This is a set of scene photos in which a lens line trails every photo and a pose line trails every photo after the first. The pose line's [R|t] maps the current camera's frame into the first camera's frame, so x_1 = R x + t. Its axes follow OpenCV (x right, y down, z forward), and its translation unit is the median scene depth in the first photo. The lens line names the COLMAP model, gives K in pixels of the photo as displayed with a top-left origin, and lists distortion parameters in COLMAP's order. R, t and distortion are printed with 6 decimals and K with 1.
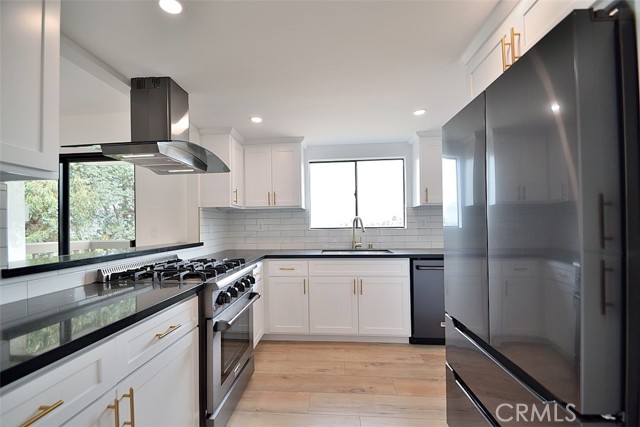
lens RADIAL K [[282.0, 0, 307.8], [0, 282.0, 223.0], [0, 0, 1]] dist [0.014029, -0.015610]
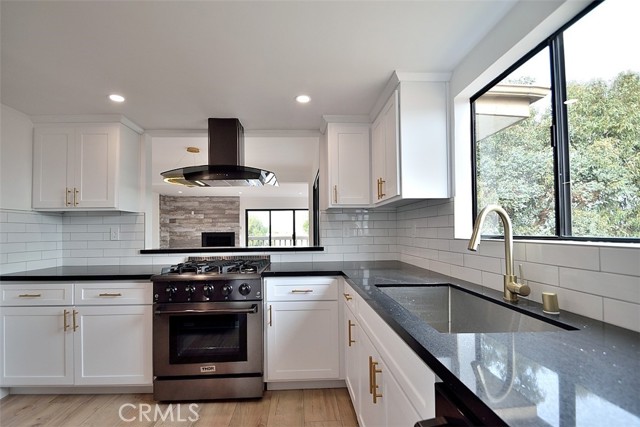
lens RADIAL K [[282.0, 0, 307.8], [0, 282.0, 223.0], [0, 0, 1]] dist [0.014029, -0.015610]
pose [[0.137407, -0.013864, -0.990418, 0.563661], [0.014831, 0.999819, -0.011938, -0.002552], [0.990404, -0.013049, 0.137587, 0.821181]]
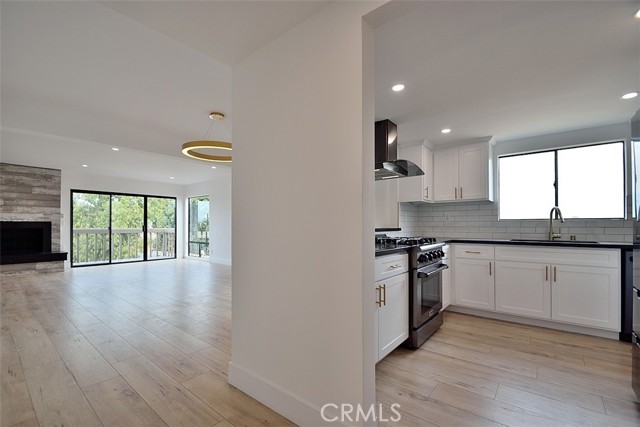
lens RADIAL K [[282.0, 0, 307.8], [0, 282.0, 223.0], [0, 0, 1]] dist [0.014029, -0.015610]
pose [[0.818985, 0.009603, -0.573735, 0.038556], [-0.006823, 0.999952, 0.006997, 0.037211], [0.573775, -0.001815, 0.819011, -0.355342]]
